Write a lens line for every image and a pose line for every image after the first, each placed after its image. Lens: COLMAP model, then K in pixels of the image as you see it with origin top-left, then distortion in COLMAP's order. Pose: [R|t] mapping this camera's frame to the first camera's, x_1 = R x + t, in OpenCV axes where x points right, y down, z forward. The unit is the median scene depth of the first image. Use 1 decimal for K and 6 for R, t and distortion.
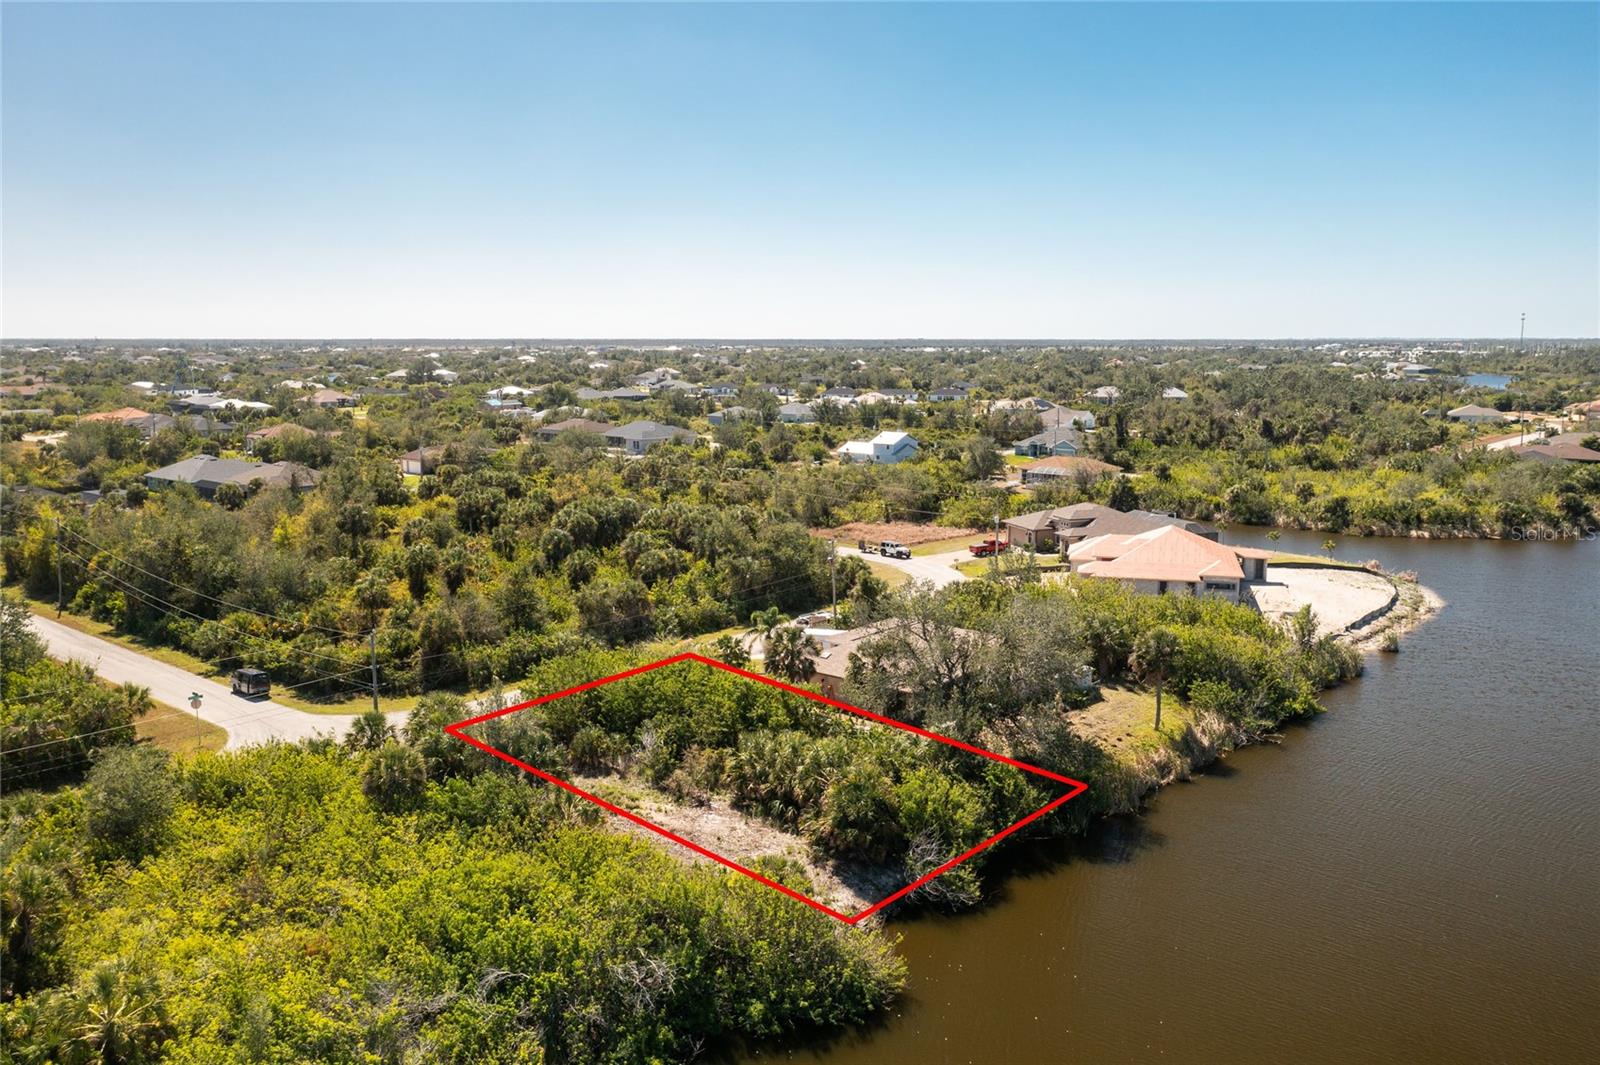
lens RADIAL K [[1317.0, 0, 806.3], [0, 1317.0, 523.2], [0, 0, 1]] dist [0.000278, -0.002352]
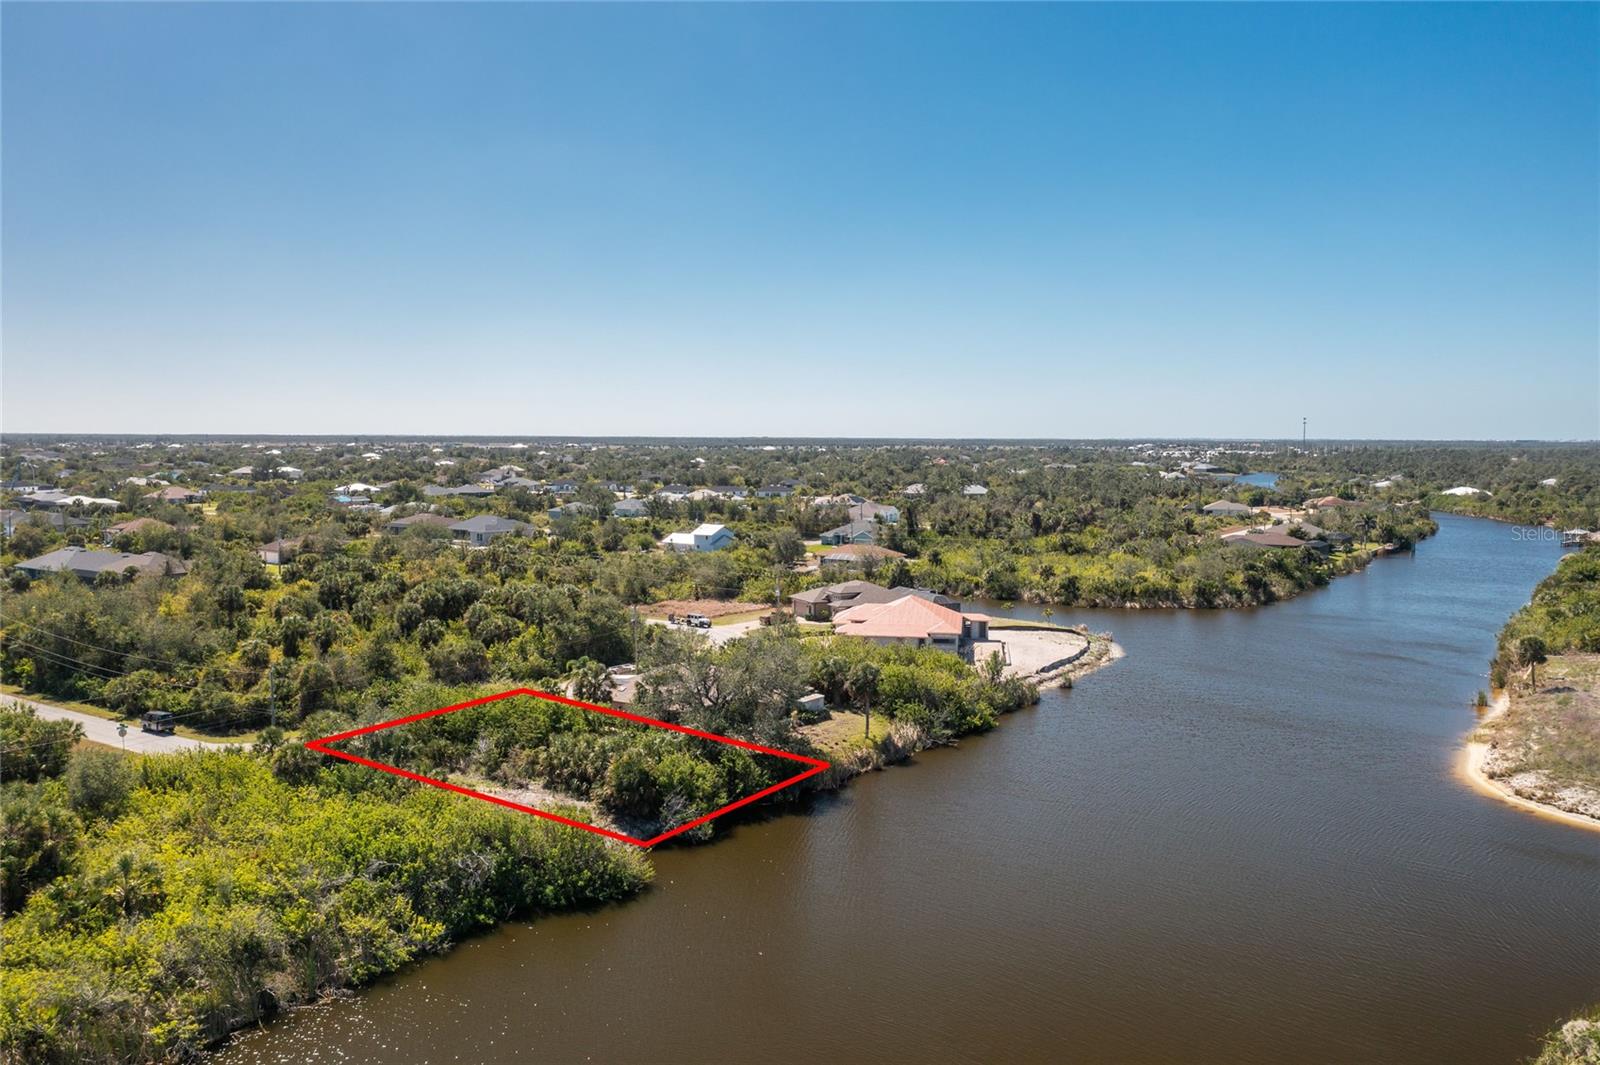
lens RADIAL K [[1317.0, 0, 806.3], [0, 1317.0, 523.2], [0, 0, 1]] dist [0.000278, -0.002352]
pose [[0.993610, -0.002615, 0.112837, 0.032923], [0.010836, 0.997323, -0.072311, 0.021422], [-0.112346, 0.073072, 0.990979, -0.224425]]
